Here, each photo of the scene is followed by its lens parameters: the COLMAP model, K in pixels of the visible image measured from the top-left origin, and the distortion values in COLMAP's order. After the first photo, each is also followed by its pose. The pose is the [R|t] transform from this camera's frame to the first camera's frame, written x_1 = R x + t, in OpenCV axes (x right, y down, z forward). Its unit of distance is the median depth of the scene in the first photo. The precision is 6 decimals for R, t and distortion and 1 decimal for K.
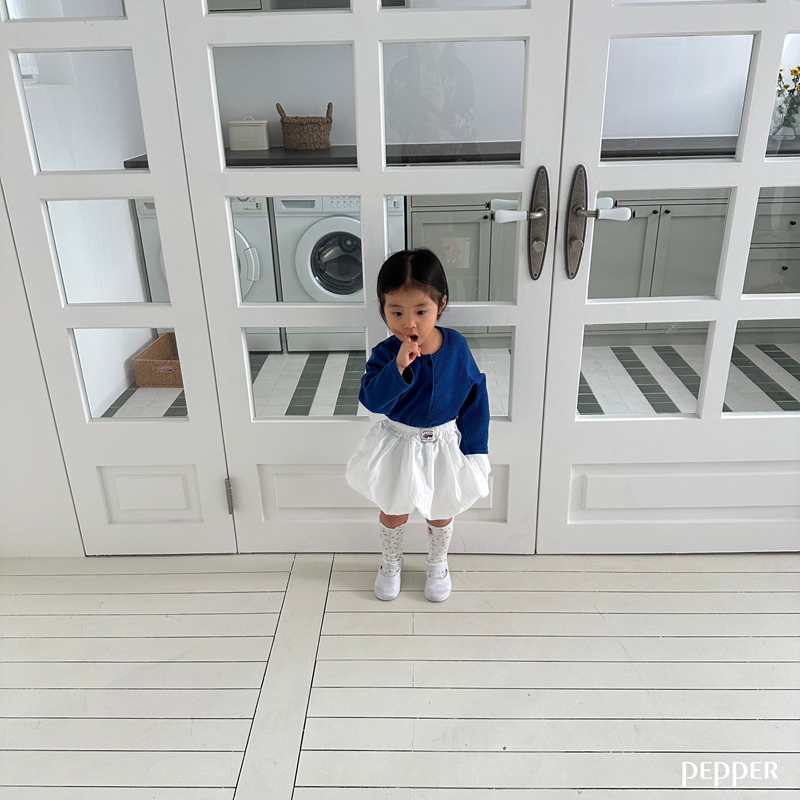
lens RADIAL K [[762.8, 0, 399.5], [0, 762.8, 409.9], [0, 0, 1]] dist [0.055802, -0.005244]
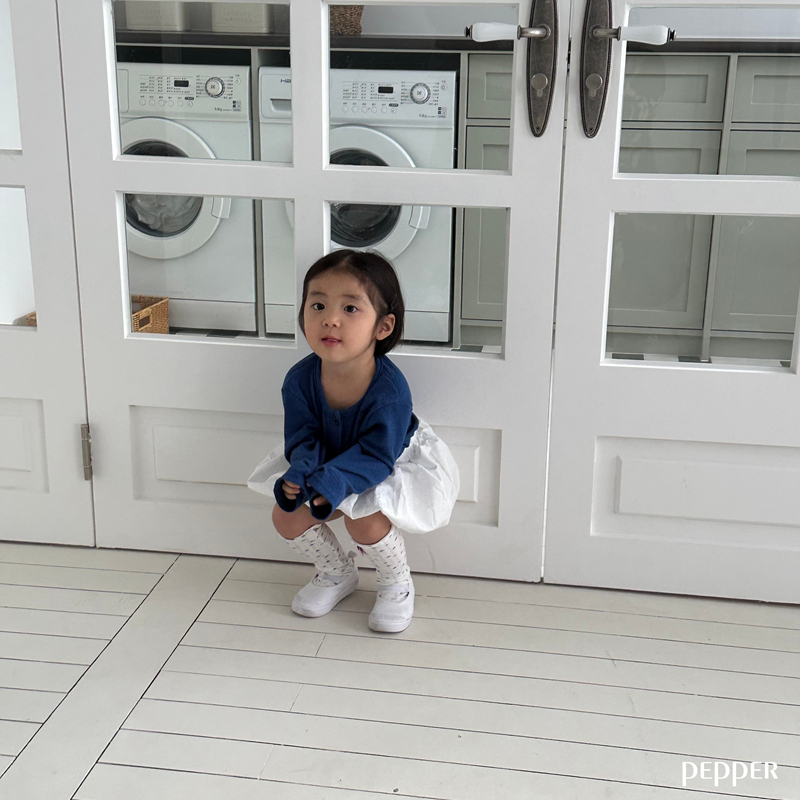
lens RADIAL K [[1279.0, 0, 400.0], [0, 1279.0, 400.0], [0, 0, 1]] dist [0.131492, -0.155034]
pose [[0.990669, 0.071279, -0.116162, 0.181470], [-0.084563, 0.989903, -0.113761, 0.176308], [0.106880, 0.122523, 0.986694, -0.094651]]
